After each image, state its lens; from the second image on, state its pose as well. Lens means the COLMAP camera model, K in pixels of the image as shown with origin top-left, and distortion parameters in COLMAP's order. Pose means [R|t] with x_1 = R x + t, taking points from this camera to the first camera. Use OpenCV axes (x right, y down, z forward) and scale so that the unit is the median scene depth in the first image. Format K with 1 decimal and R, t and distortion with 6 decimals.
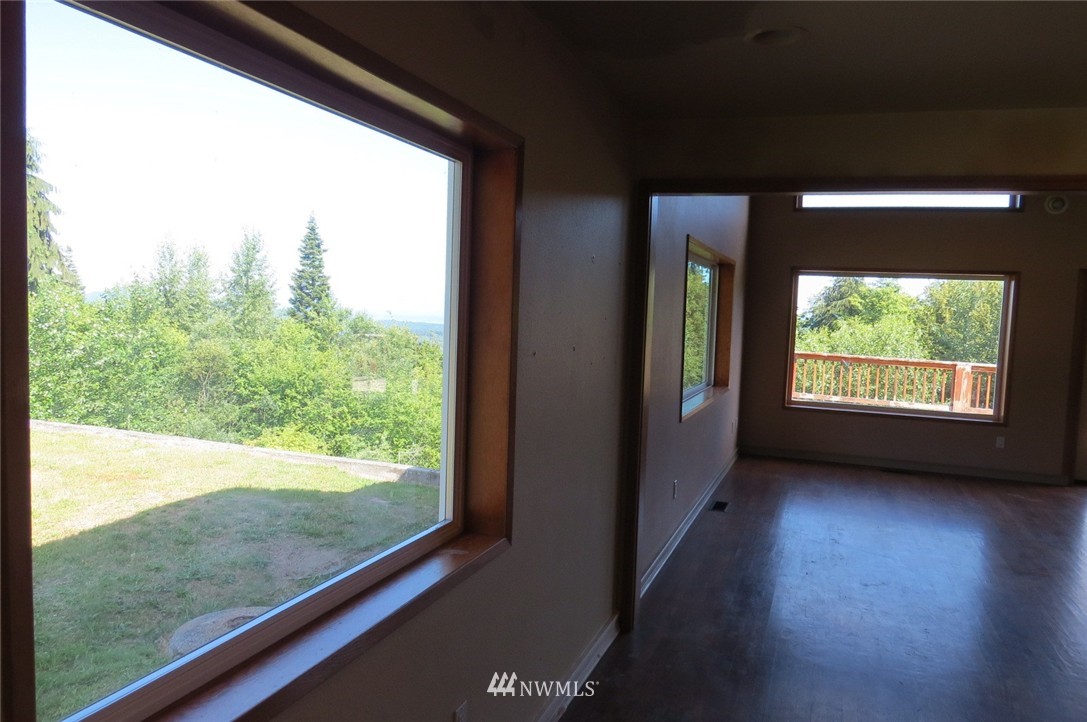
lens RADIAL K [[776.3, 0, 540.7], [0, 776.3, 355.5], [0, 0, 1]] dist [-0.019171, 0.002184]
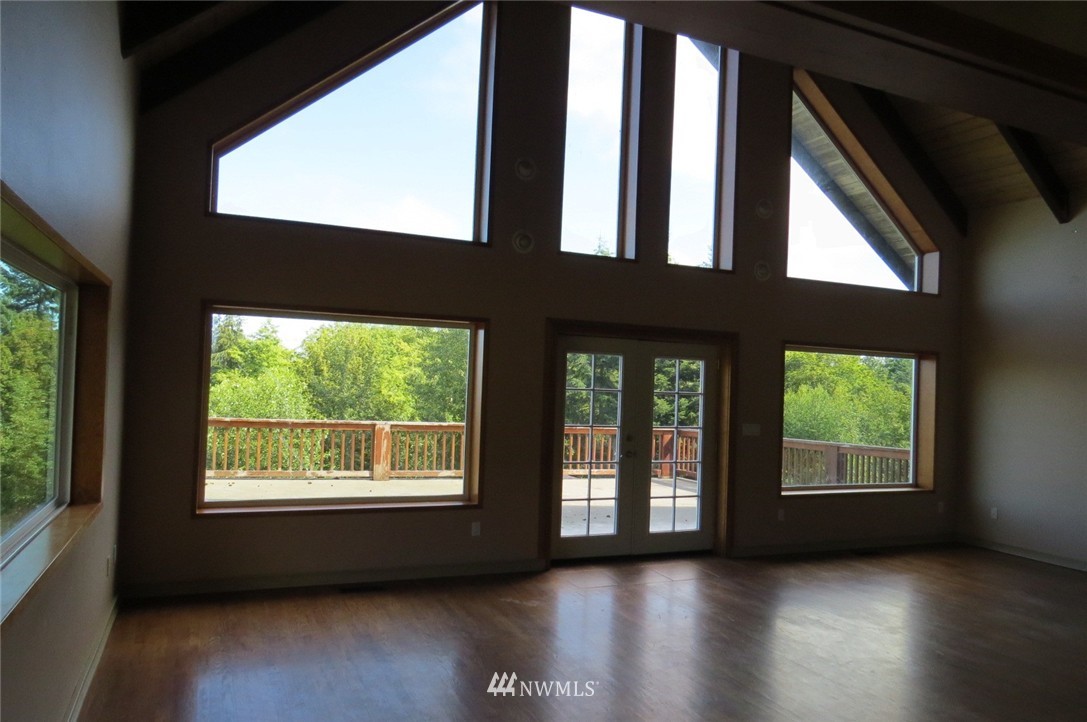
lens RADIAL K [[776.3, 0, 544.5], [0, 776.3, 358.6], [0, 0, 1]] dist [-0.019171, 0.002184]
pose [[0.716151, 0.005502, 0.697924, 0.010697], [0.038855, 0.998104, -0.047739, -0.003146], [-0.696863, 0.061306, 0.714579, 0.048239]]
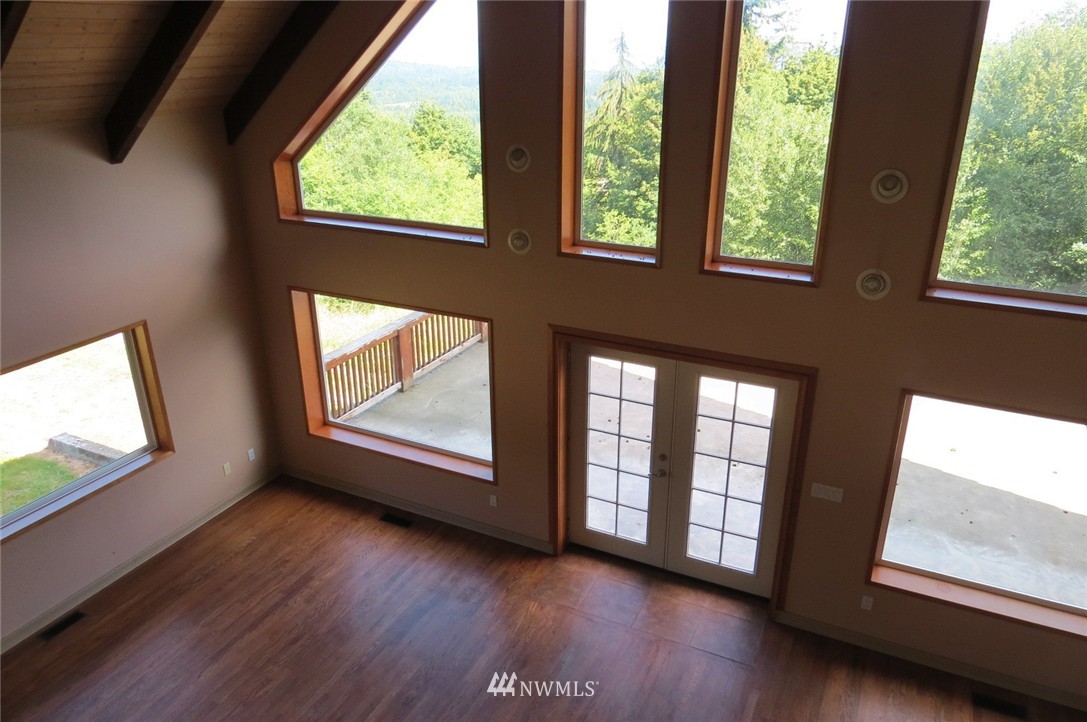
lens RADIAL K [[776.3, 0, 541.8], [0, 776.3, 363.9], [0, 0, 1]] dist [-0.019171, 0.002184]
pose [[0.993536, 0.004048, -0.113447, 0.101981], [0.032677, 0.946869, 0.319956, -0.043089], [0.108715, -0.321594, 0.940616, 0.028824]]
